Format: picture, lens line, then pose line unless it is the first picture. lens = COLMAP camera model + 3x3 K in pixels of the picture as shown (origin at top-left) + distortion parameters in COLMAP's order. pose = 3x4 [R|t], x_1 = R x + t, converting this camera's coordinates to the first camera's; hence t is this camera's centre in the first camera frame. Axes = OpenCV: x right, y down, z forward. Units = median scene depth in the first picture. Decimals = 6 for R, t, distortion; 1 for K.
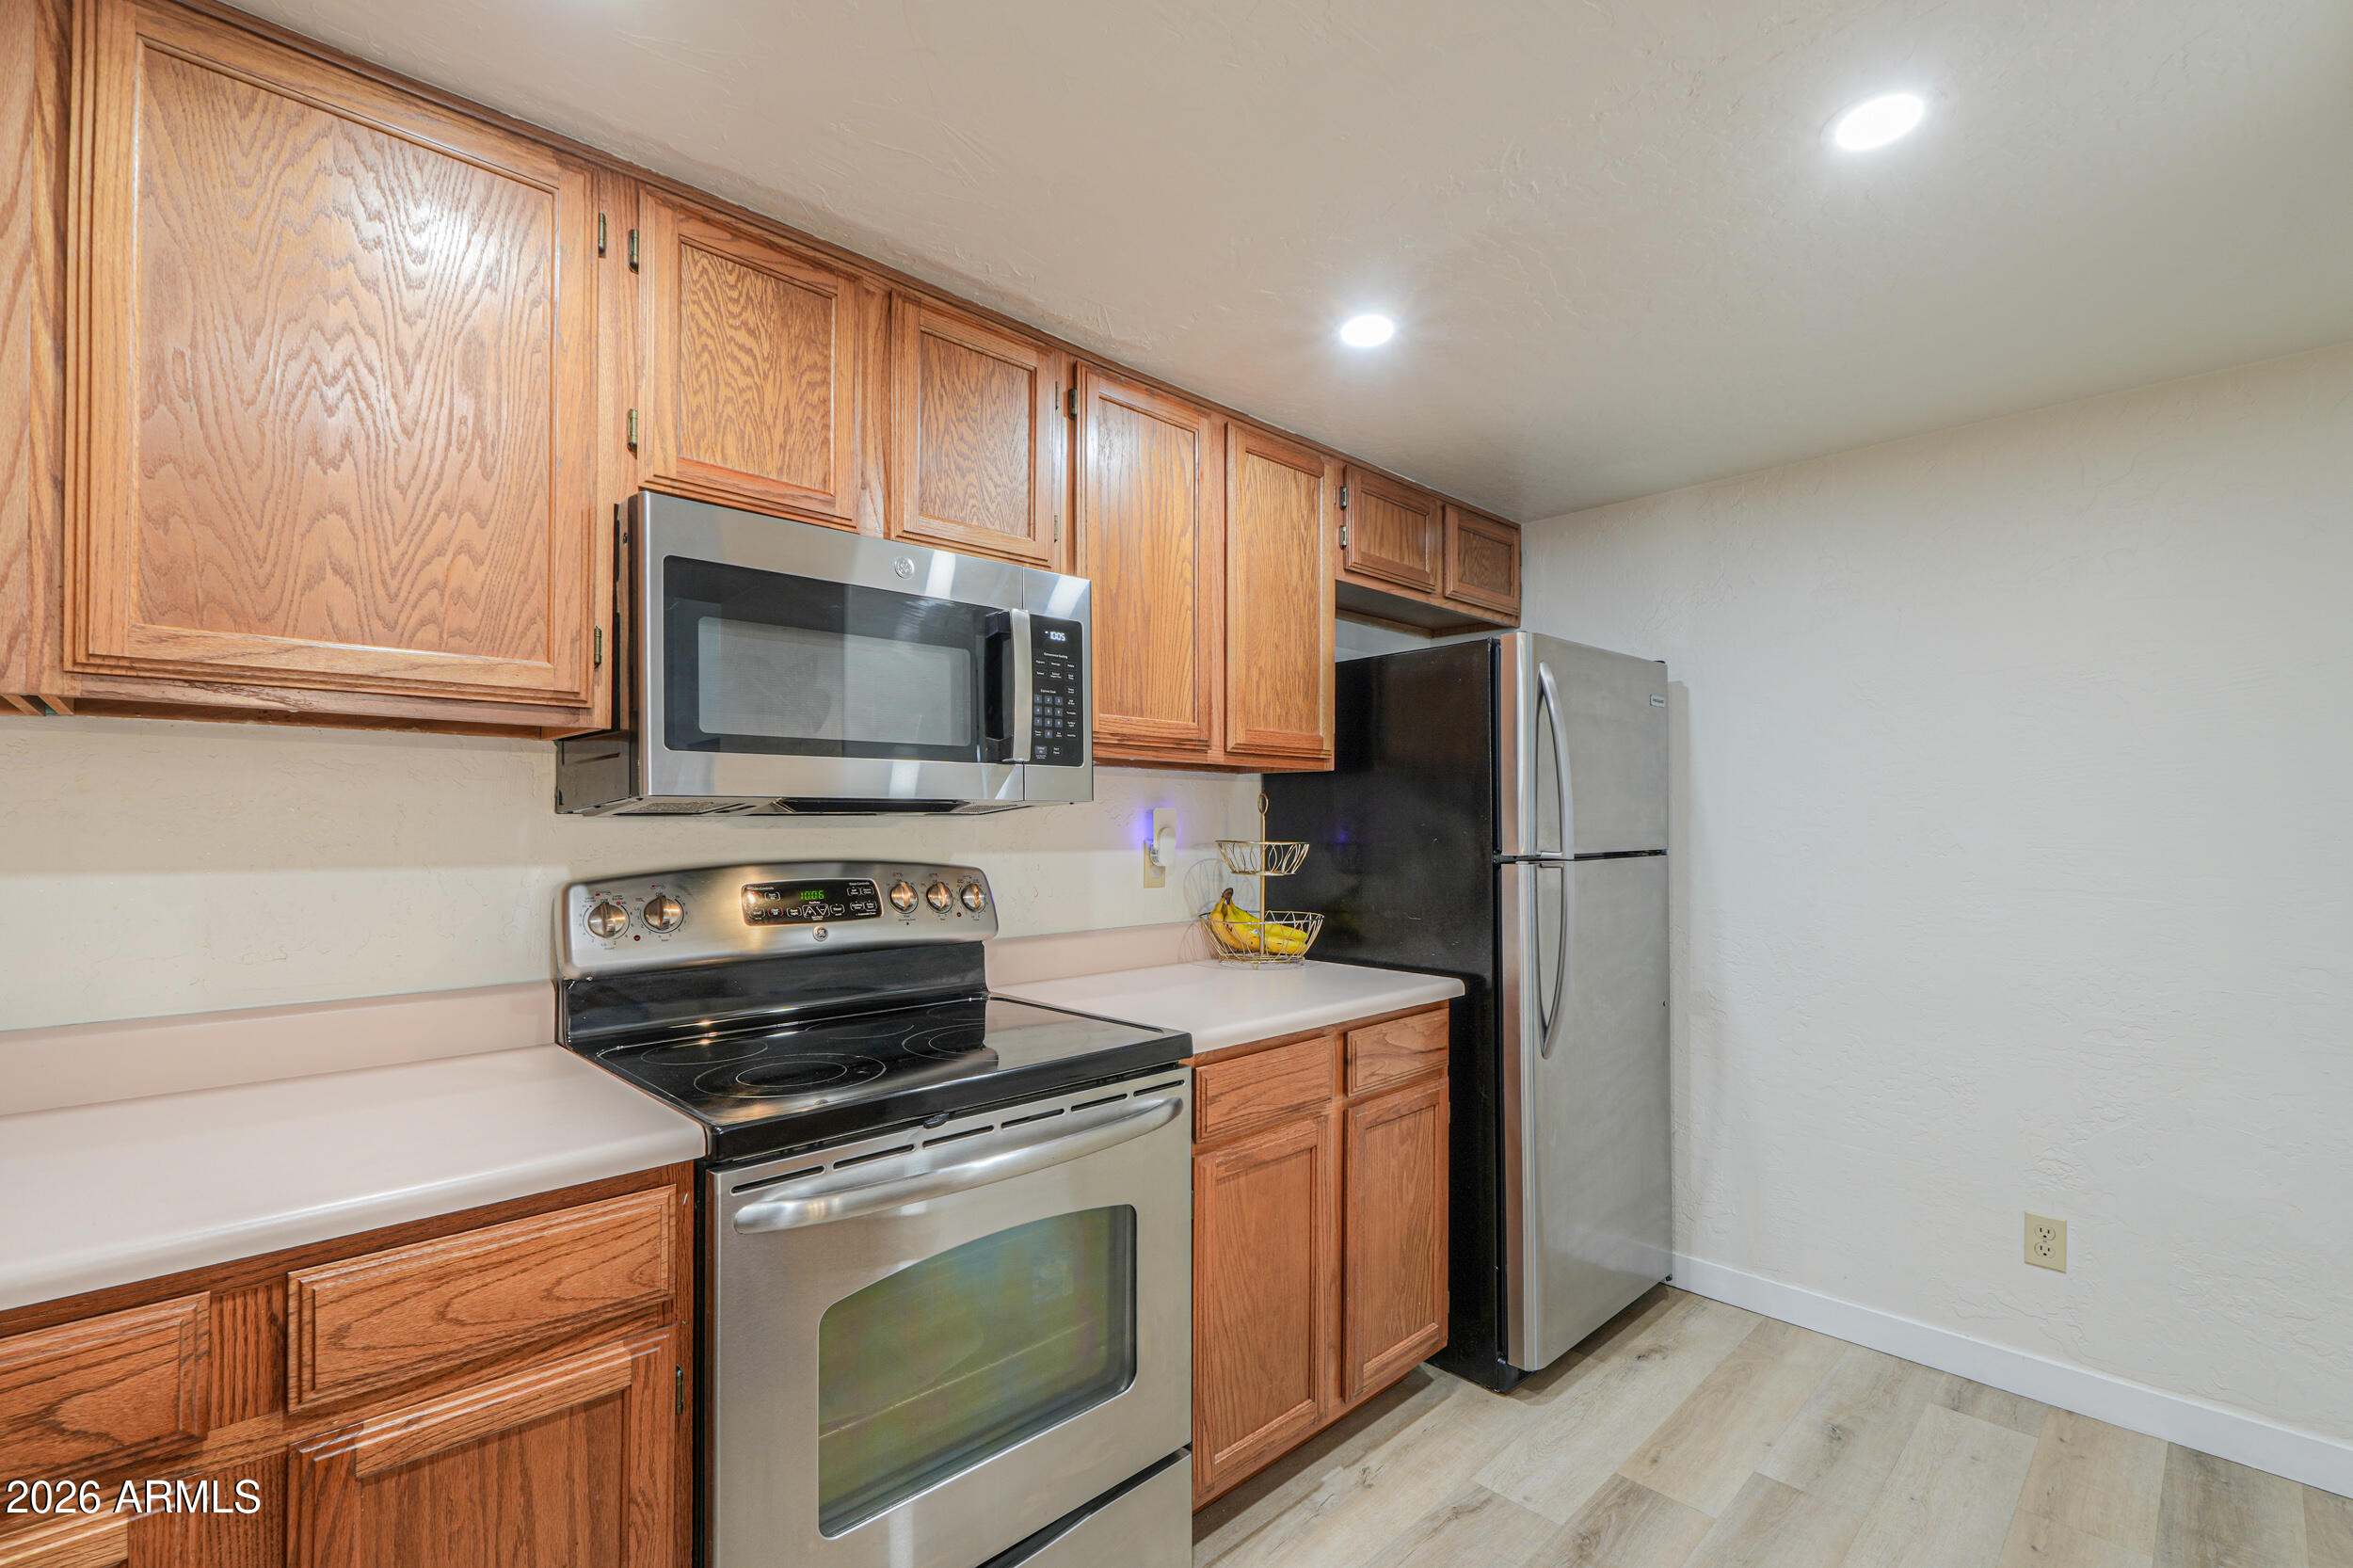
lens RADIAL K [[1018.9, 0, 1136.2], [0, 1018.9, 831.3], [0, 0, 1]] dist [-0.003128, 0.000000]
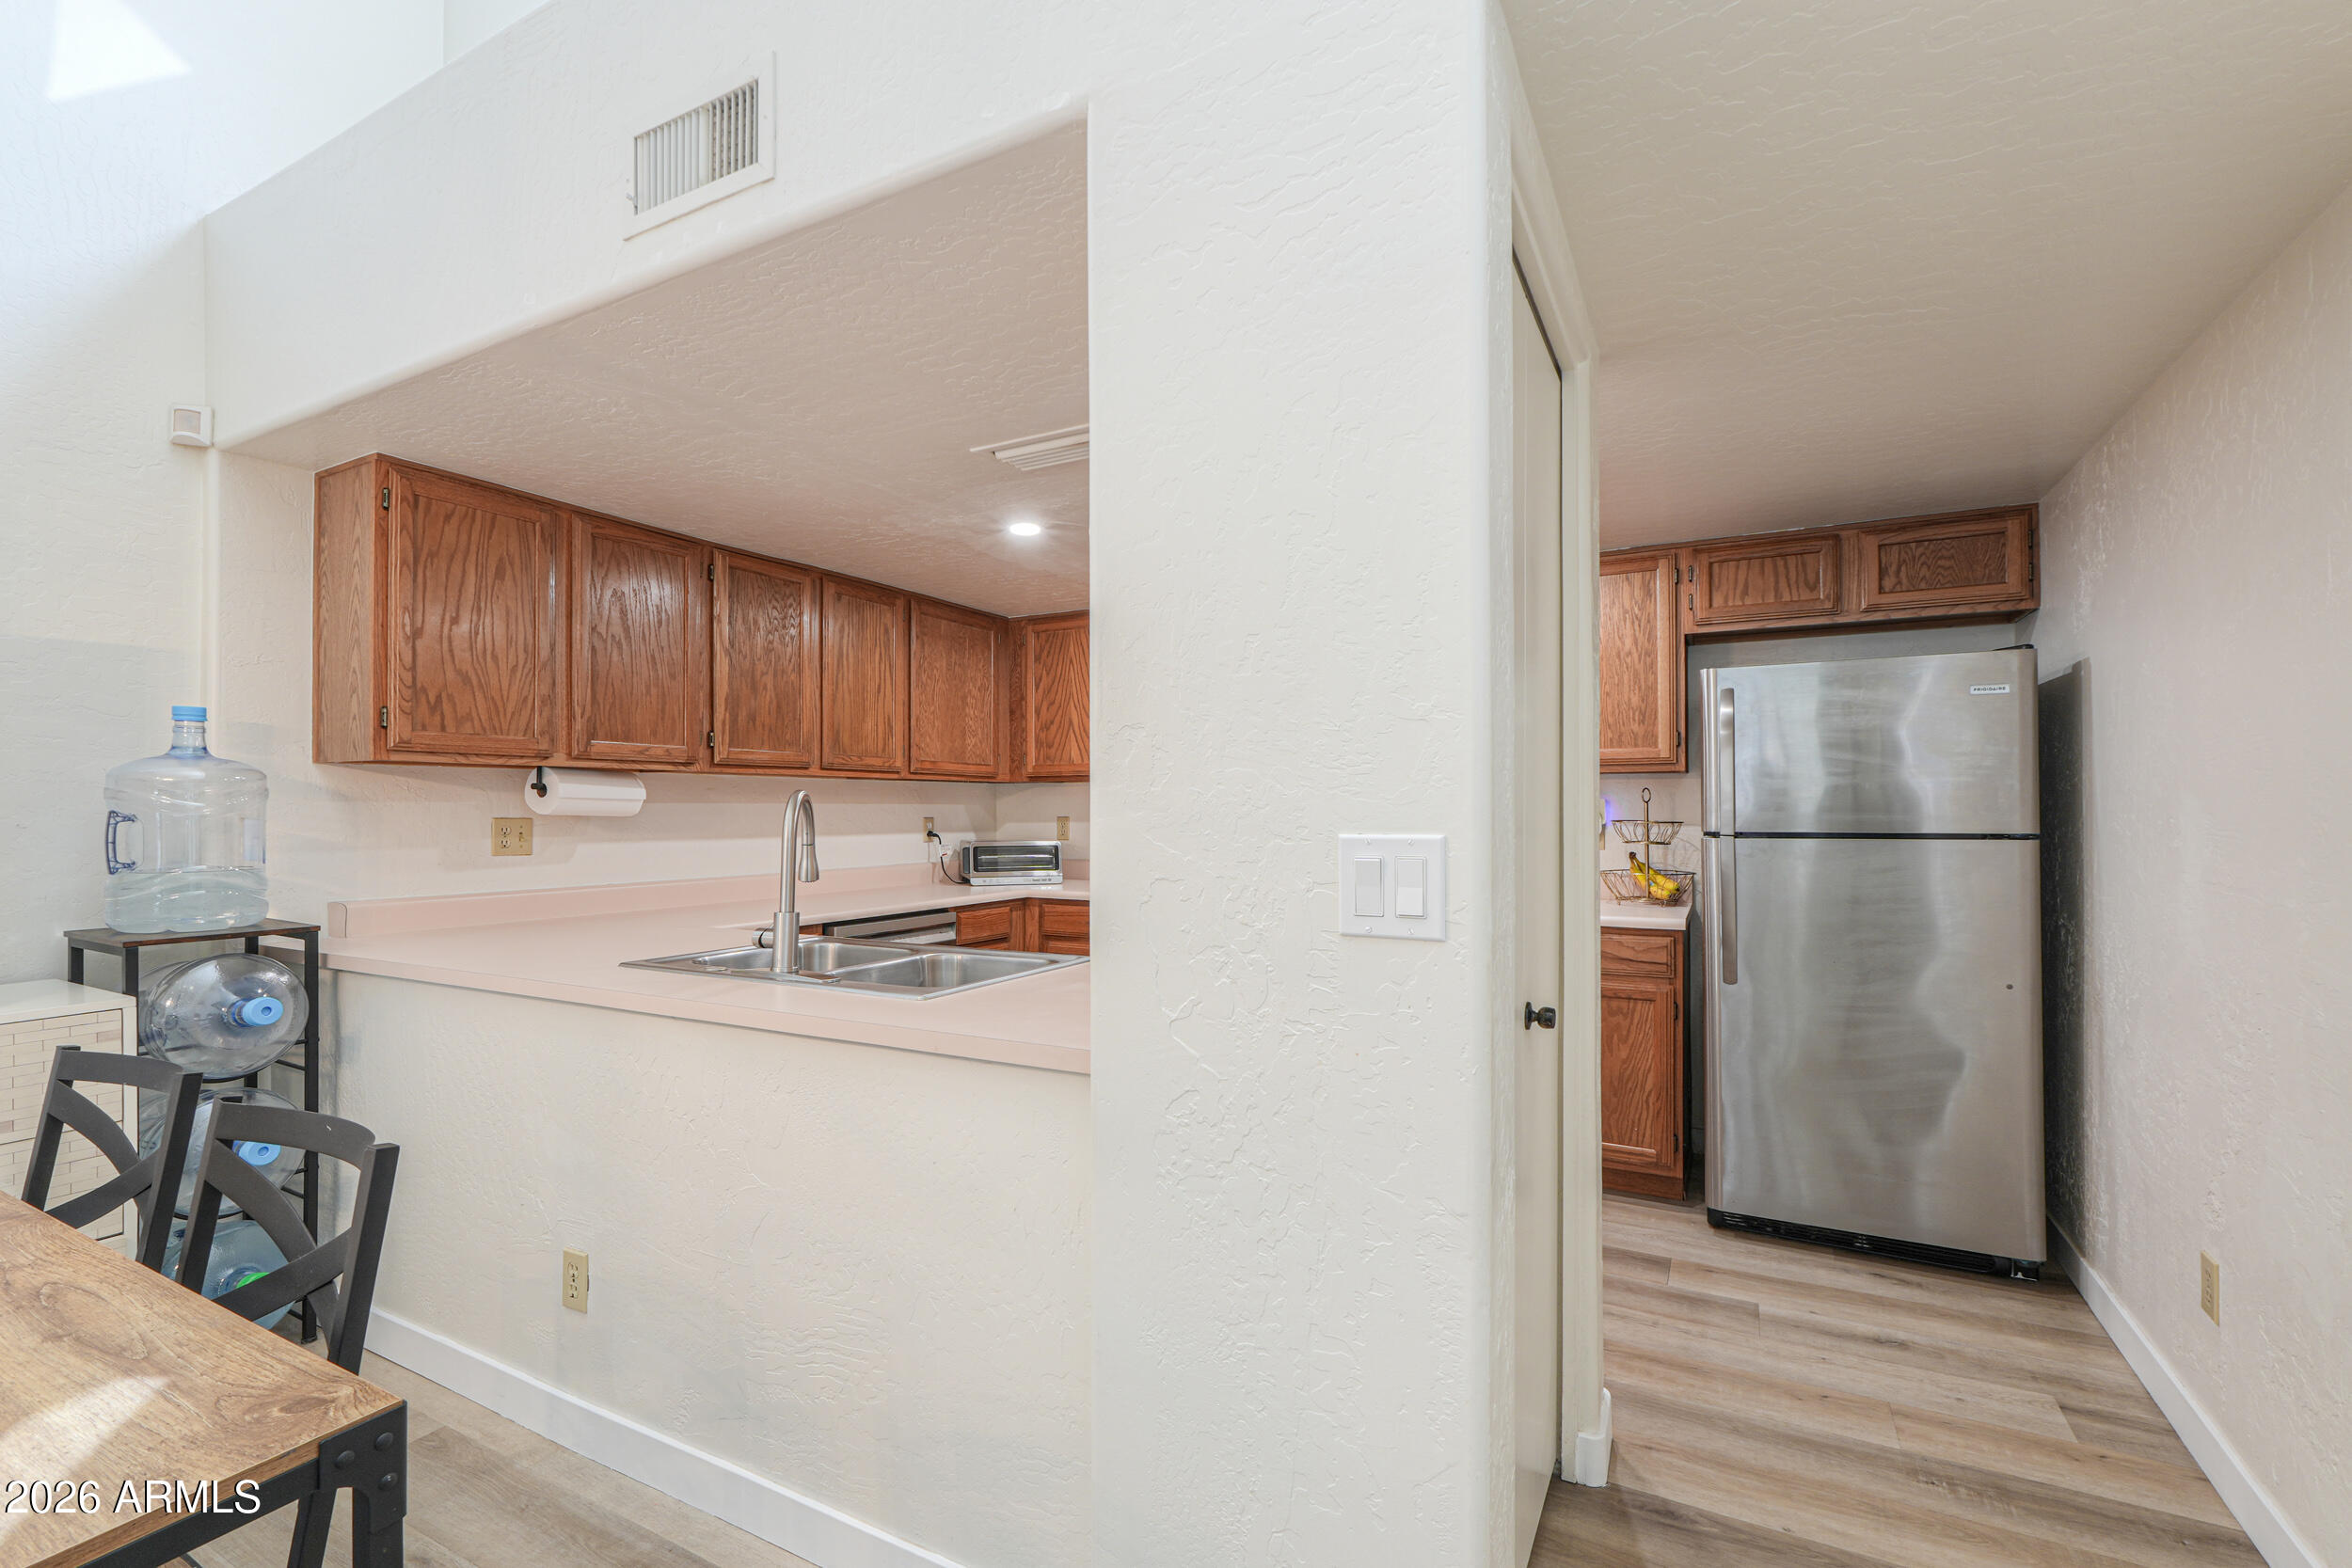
lens RADIAL K [[1018.4, 0, 1192.7], [0, 1018.4, 795.8], [0, 0, 1]] dist [-0.003128, 0.000000]
pose [[0.324671, -0.017278, -0.945669, 1.469995], [0.003411, 0.999848, -0.017097, -0.003341], [0.945821, 0.002325, 0.324680, -0.104210]]
